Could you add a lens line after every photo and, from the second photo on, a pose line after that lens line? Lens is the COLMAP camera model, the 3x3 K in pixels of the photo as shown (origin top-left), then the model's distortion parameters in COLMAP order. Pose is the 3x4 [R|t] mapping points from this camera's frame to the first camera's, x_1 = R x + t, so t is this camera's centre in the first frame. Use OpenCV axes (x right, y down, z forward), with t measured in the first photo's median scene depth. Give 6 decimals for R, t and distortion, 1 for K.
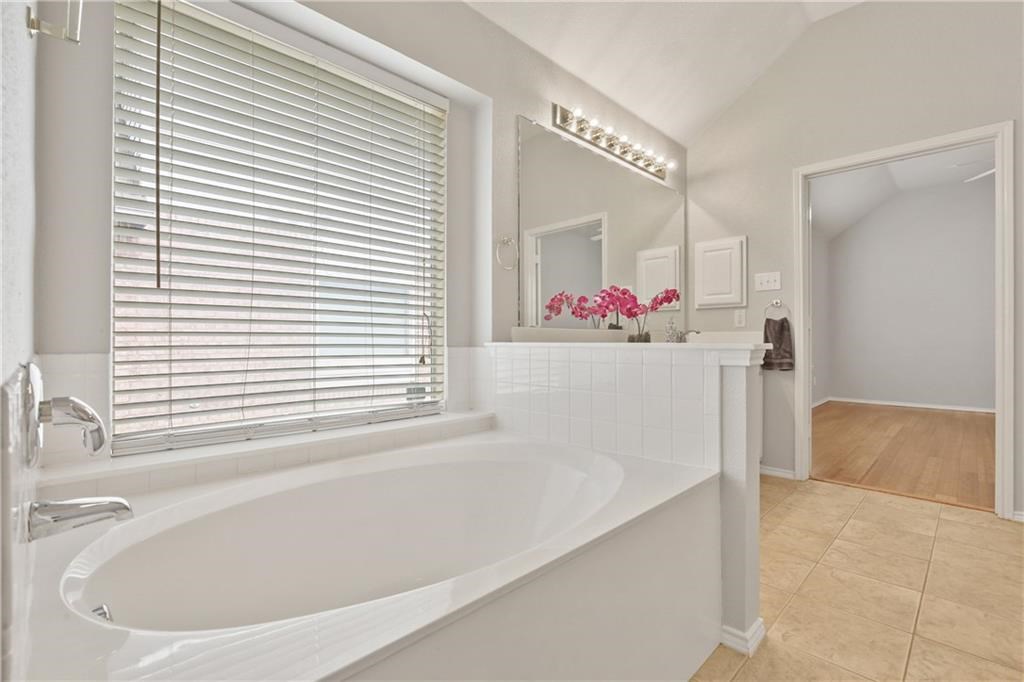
lens RADIAL K [[465.4, 0, 513.1], [0, 465.4, 338.9], [0, 0, 1]] dist [-0.012644, 0.006391]
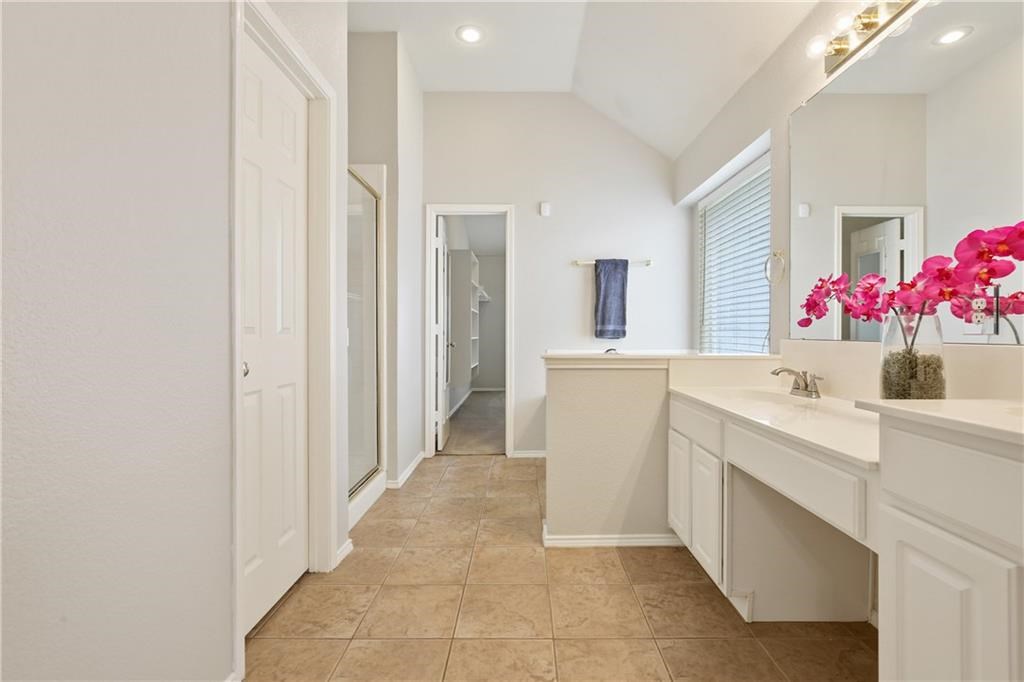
lens RADIAL K [[472.9, 0, 526.5], [0, 472.9, 337.0], [0, 0, 1]] dist [-0.026235, 0.008874]
pose [[-0.698858, 0.006540, -0.715230, 1.369011], [0.004026, 0.999978, 0.005210, -0.035707], [0.715249, 0.000761, -0.698869, 1.660679]]
